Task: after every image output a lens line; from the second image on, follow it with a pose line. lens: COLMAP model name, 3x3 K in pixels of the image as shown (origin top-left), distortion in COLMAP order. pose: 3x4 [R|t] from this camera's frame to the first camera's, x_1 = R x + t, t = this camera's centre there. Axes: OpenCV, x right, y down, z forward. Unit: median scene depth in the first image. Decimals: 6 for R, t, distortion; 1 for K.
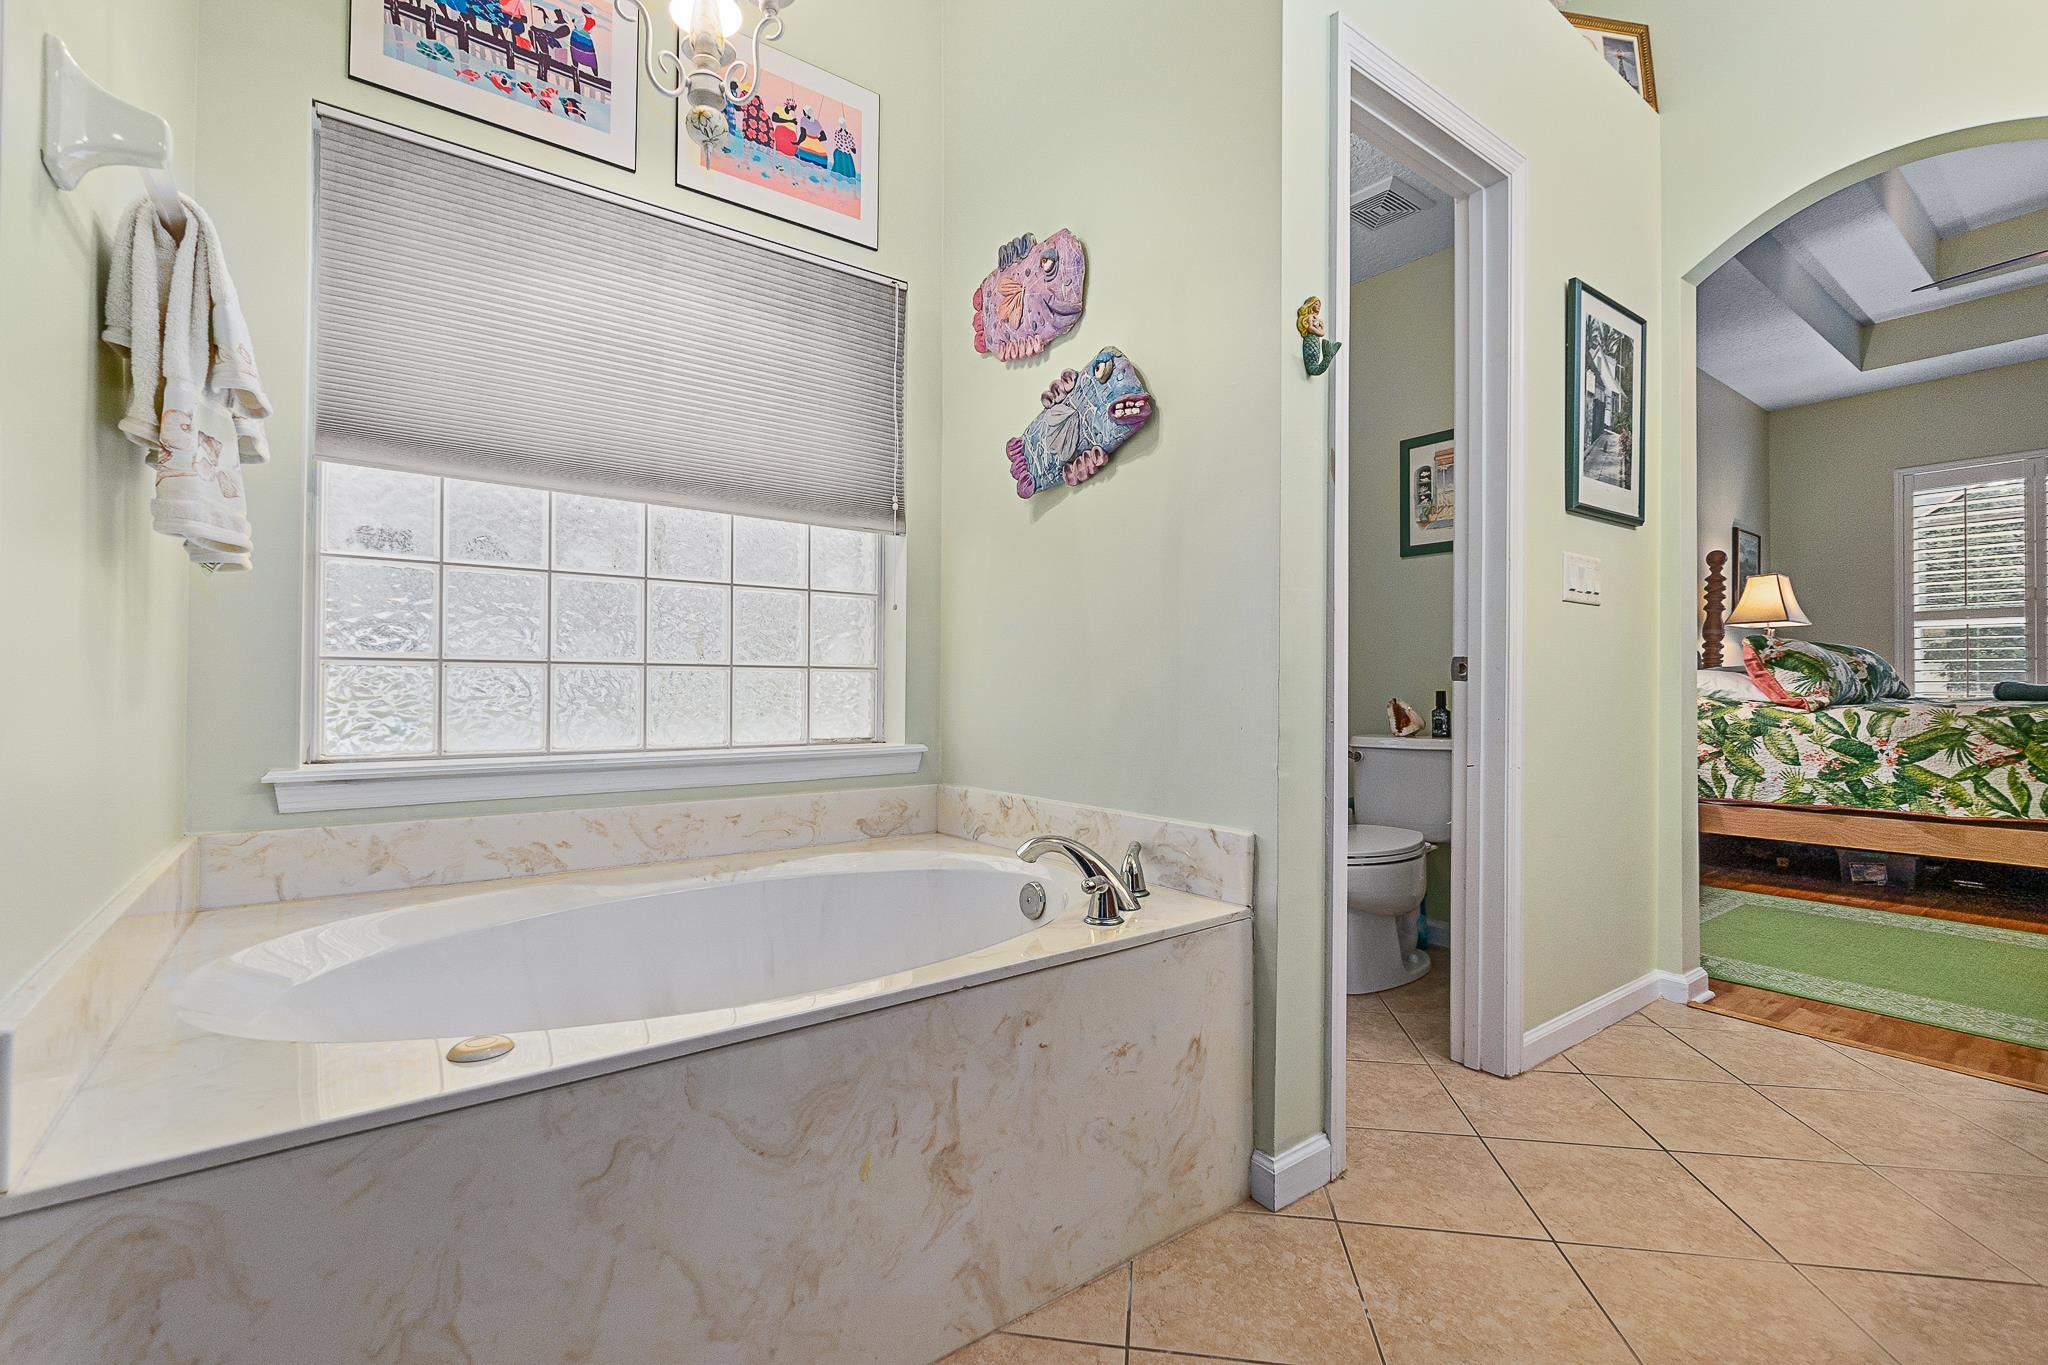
lens RADIAL K [[884.3, 0, 1016.7], [0, 884.3, 684.9], [0, 0, 1]] dist [0.000536, 0.001403]
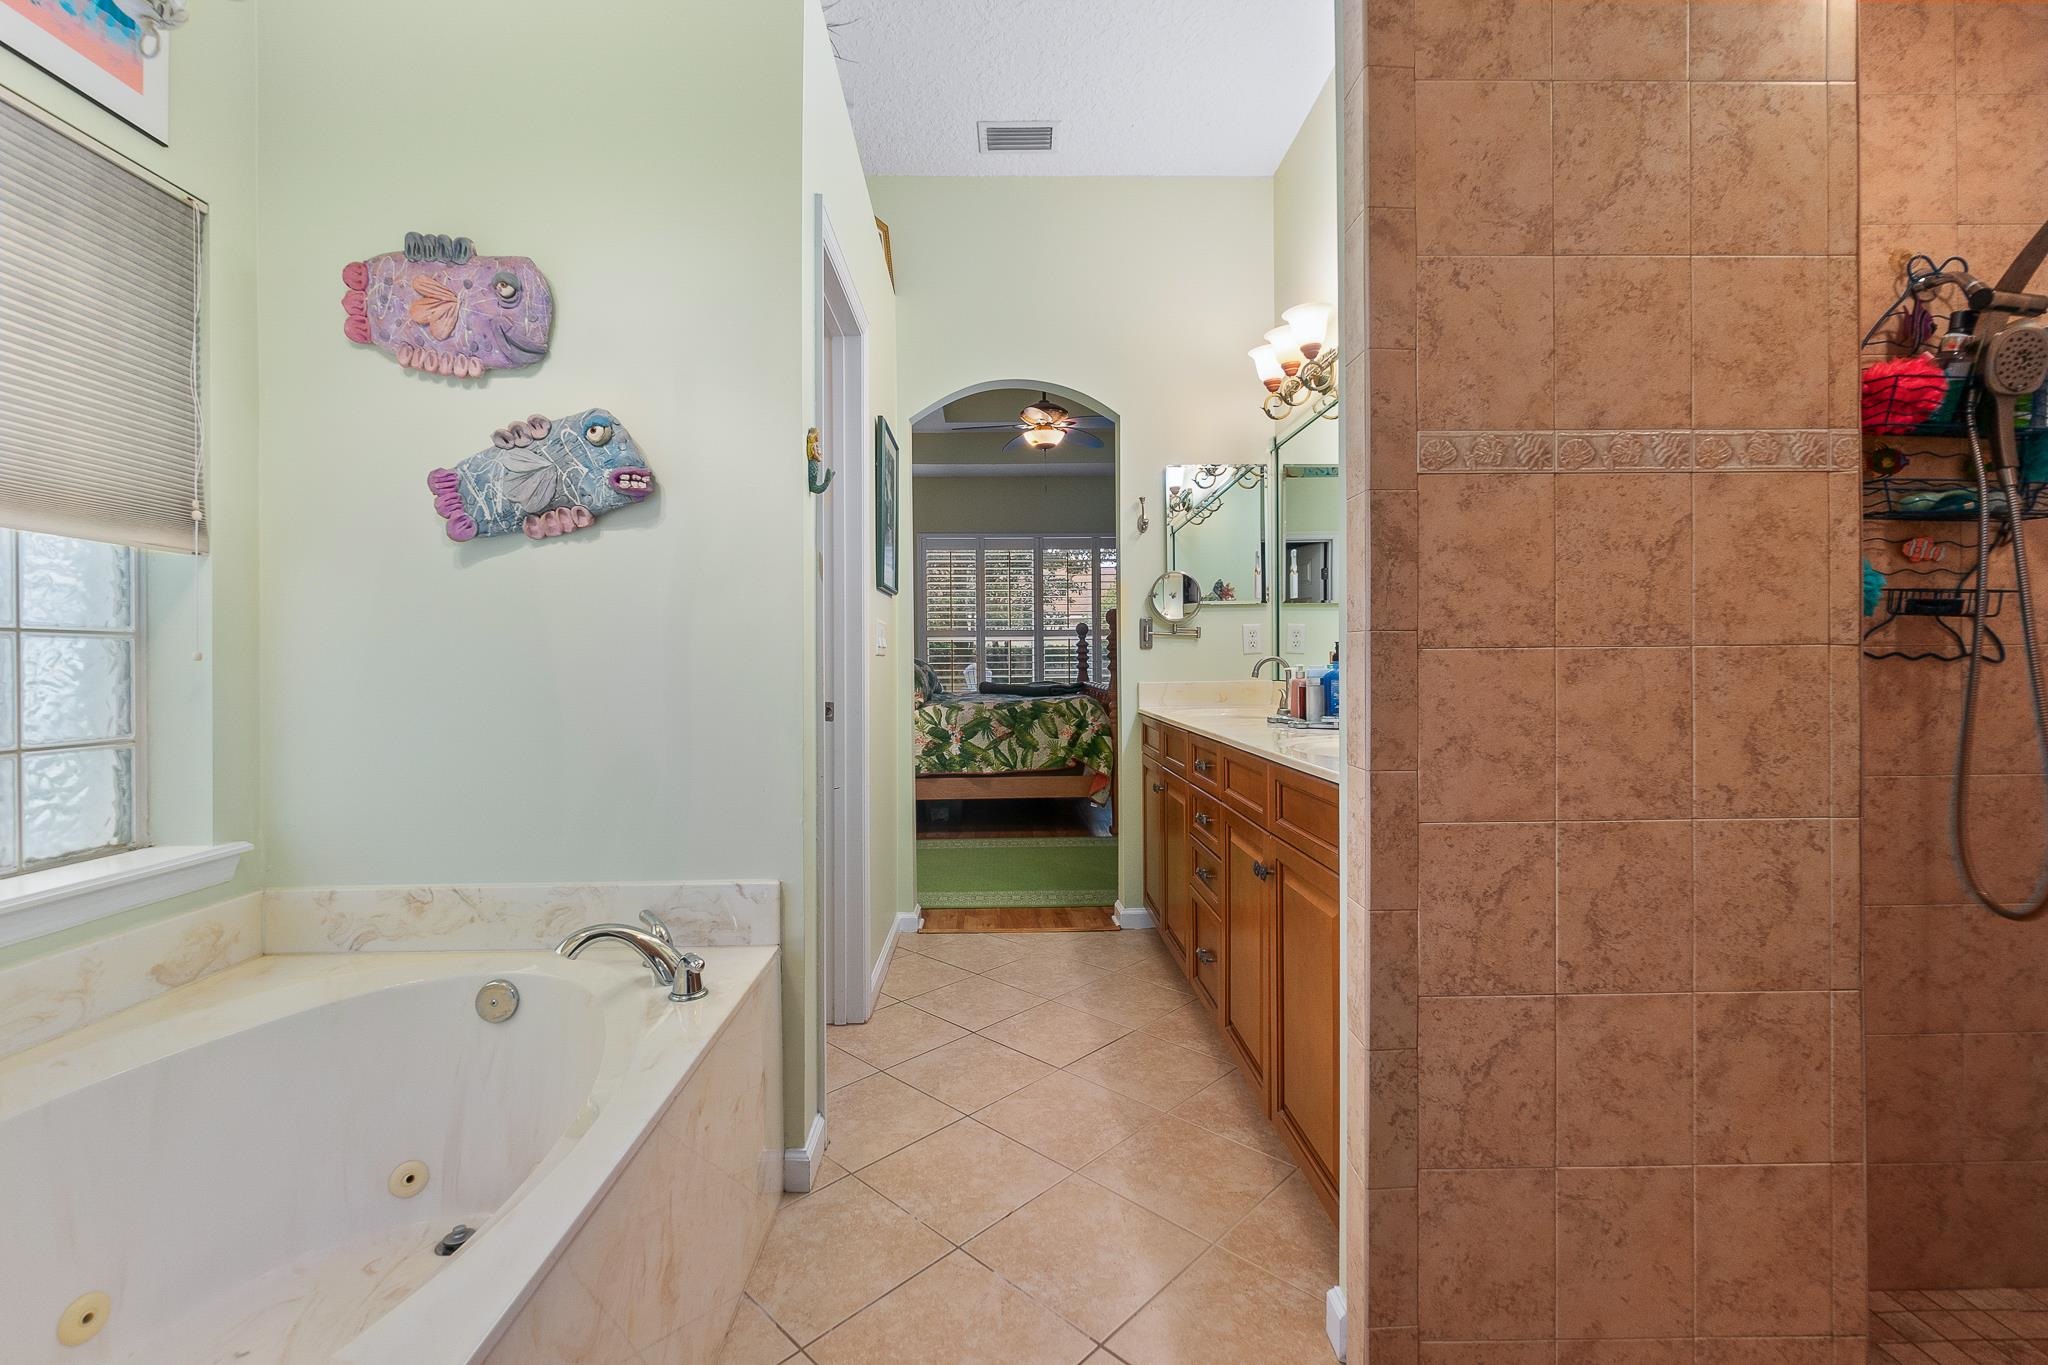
lens RADIAL K [[884.3, 0, 1005.8], [0, 884.3, 674.3], [0, 0, 1]] dist [0.000536, 0.001403]
pose [[0.586503, -0.014797, 0.809812, -0.378164], [0.006810, 0.999888, 0.013338, -0.089173], [-0.809918, -0.002308, 0.586538, 0.059957]]
